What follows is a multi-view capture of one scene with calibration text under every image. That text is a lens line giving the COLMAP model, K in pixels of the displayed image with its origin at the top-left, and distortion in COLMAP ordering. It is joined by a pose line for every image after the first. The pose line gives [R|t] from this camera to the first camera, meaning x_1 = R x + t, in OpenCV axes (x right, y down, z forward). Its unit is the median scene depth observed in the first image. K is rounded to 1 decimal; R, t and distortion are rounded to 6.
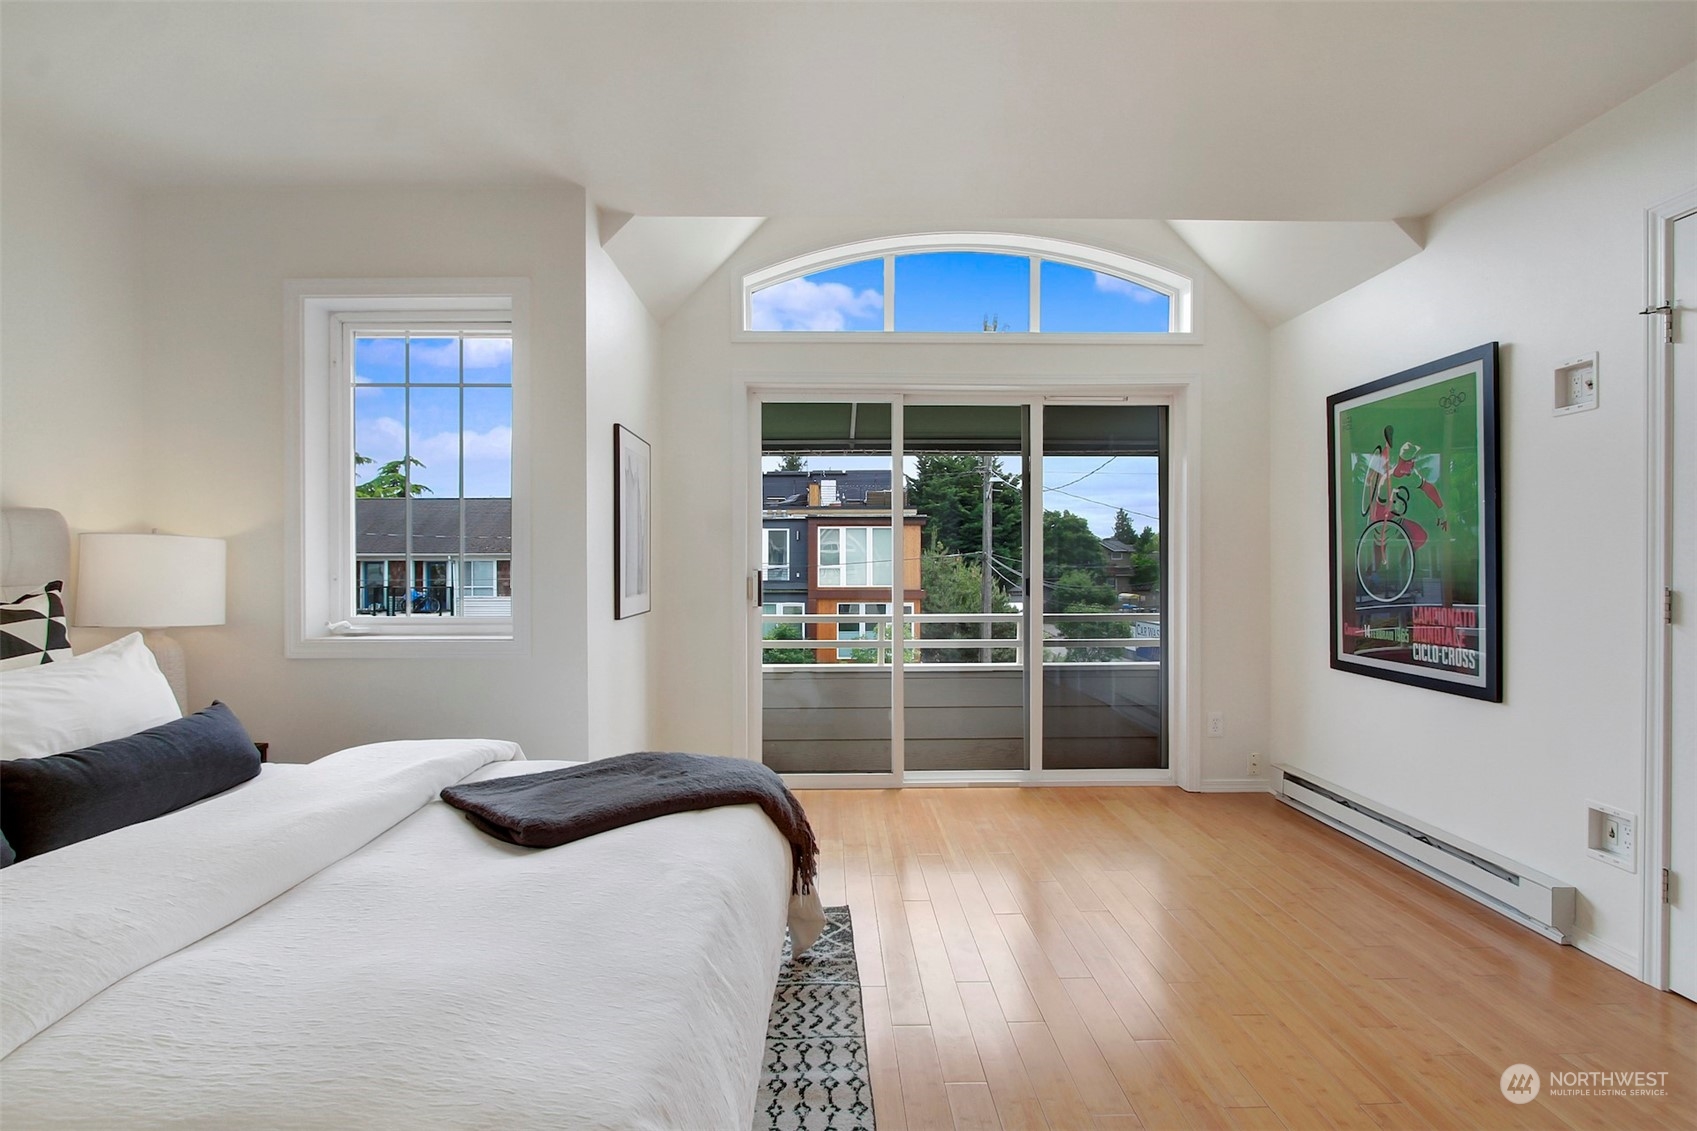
lens RADIAL K [[808.2, 0, 831.1], [0, 808.2, 561.9], [0, 0, 1]] dist [-0.018025, 0.001897]
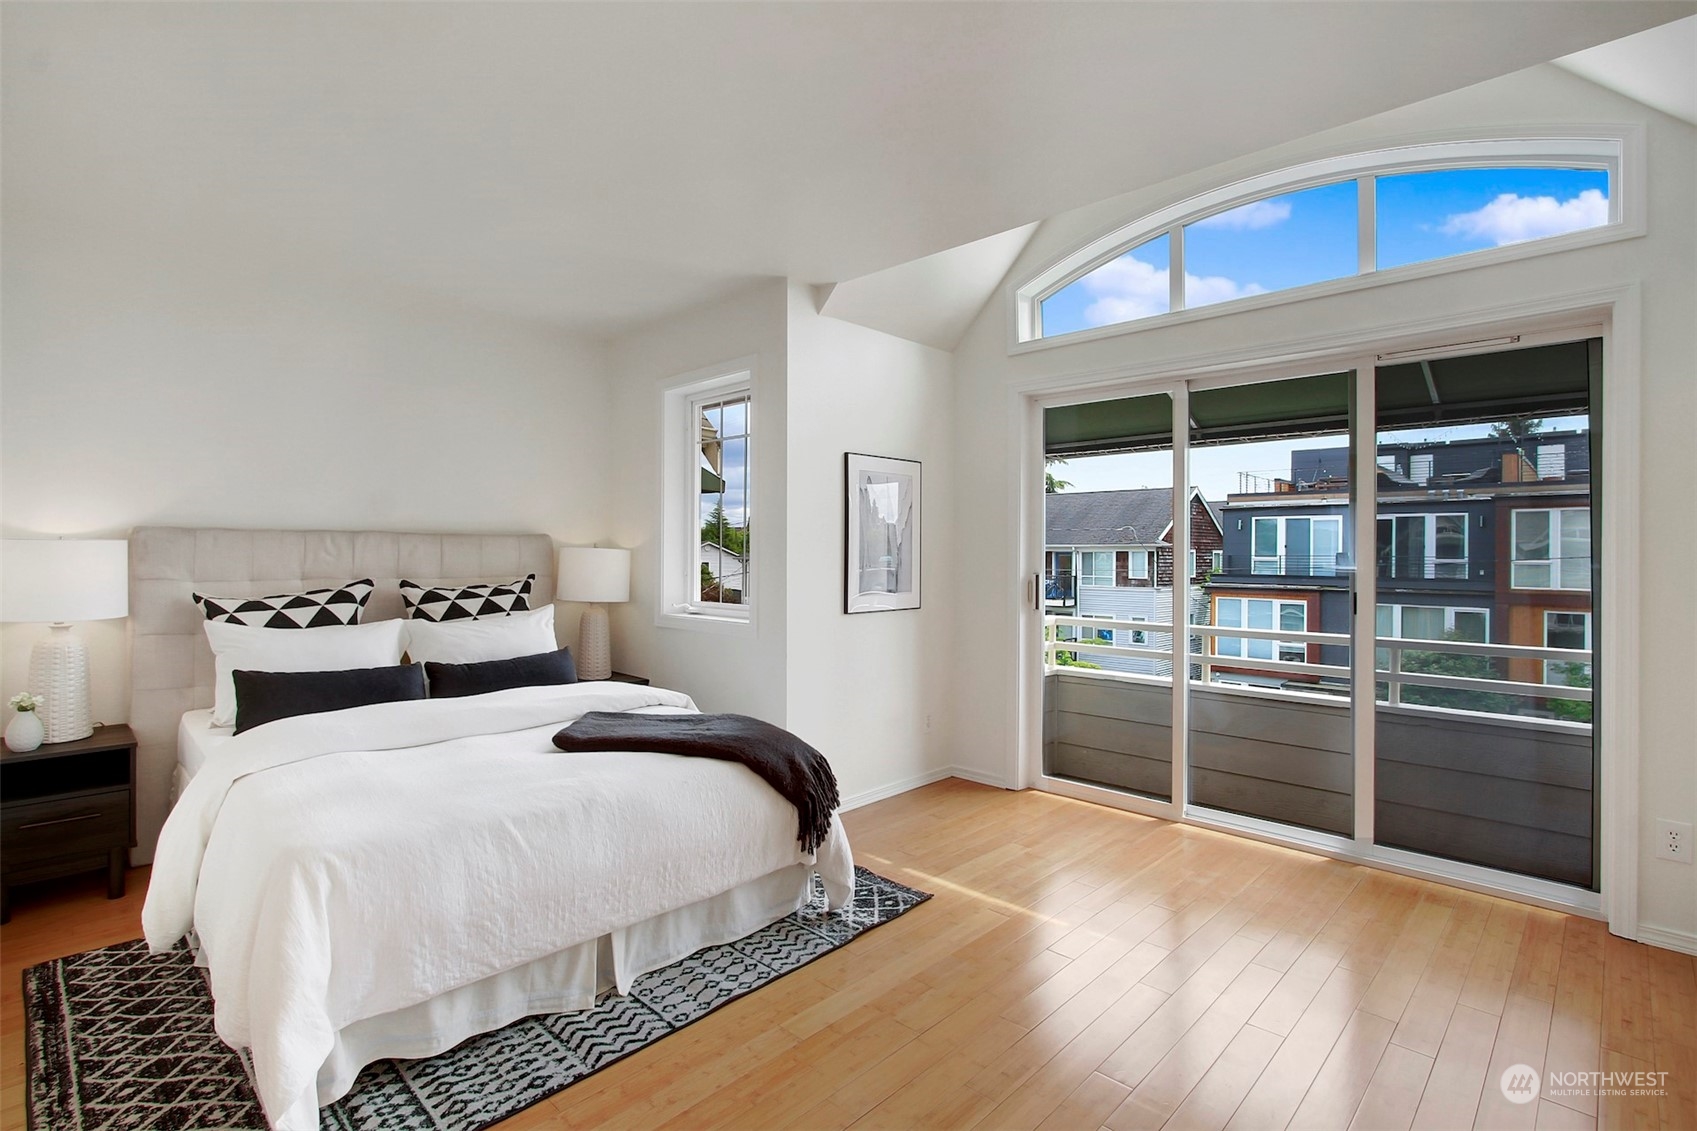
lens RADIAL K [[808.2, 0, 824.9], [0, 808.2, 543.4], [0, 0, 1]] dist [-0.018025, 0.001897]
pose [[0.697812, -0.002595, -0.716276, 0.445868], [-0.004053, 0.999963, -0.007572, -0.018933], [0.716270, 0.008187, 0.697776, 0.097962]]
